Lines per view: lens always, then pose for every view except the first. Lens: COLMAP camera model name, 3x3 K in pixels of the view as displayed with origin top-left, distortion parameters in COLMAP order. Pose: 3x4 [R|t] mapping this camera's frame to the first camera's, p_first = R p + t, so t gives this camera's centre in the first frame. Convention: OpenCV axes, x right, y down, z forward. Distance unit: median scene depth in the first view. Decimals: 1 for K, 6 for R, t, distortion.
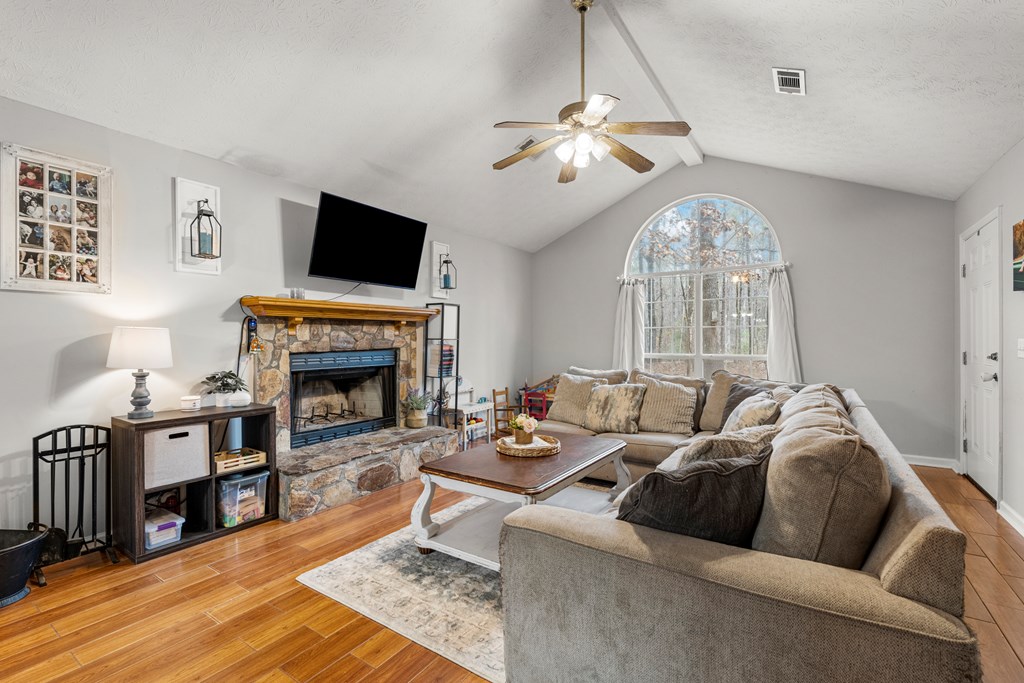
lens RADIAL K [[451.5, 0, 512.0], [0, 451.5, 341.5], [0, 0, 1]] dist [-0.004424, -0.000994]
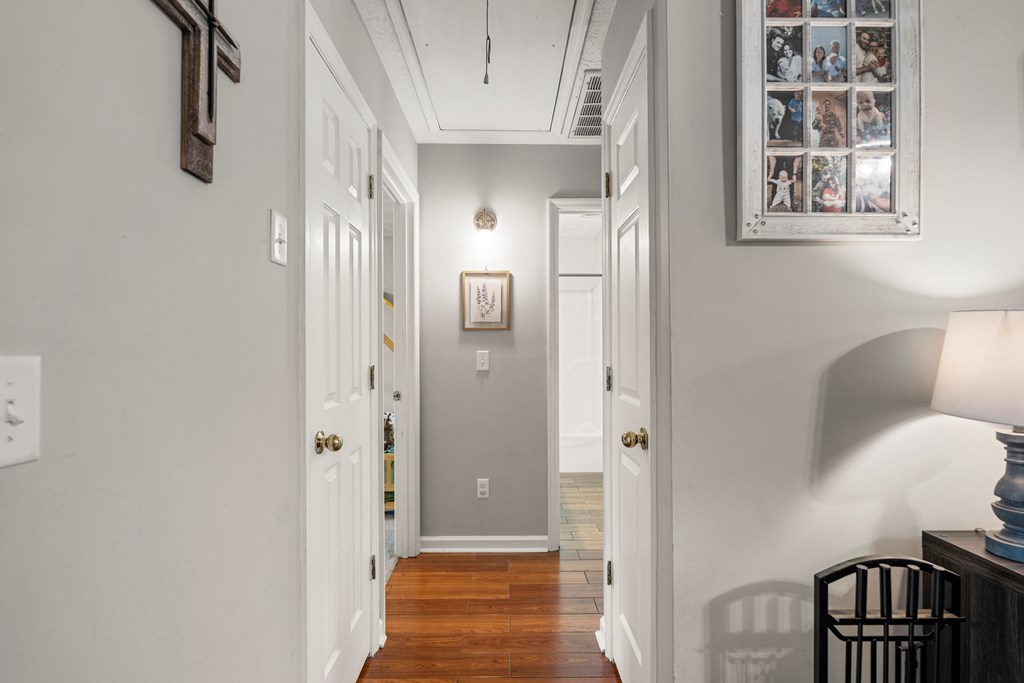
lens RADIAL K [[458.3, 0, 511.9], [0, 458.3, 337.4], [0, 0, 1]] dist [-0.000146, 0.000006]
pose [[0.571167, -0.006643, -0.820807, -0.798608], [0.000802, 0.999971, -0.007535, -0.007782], [0.820833, 0.003645, 0.571156, 0.470053]]
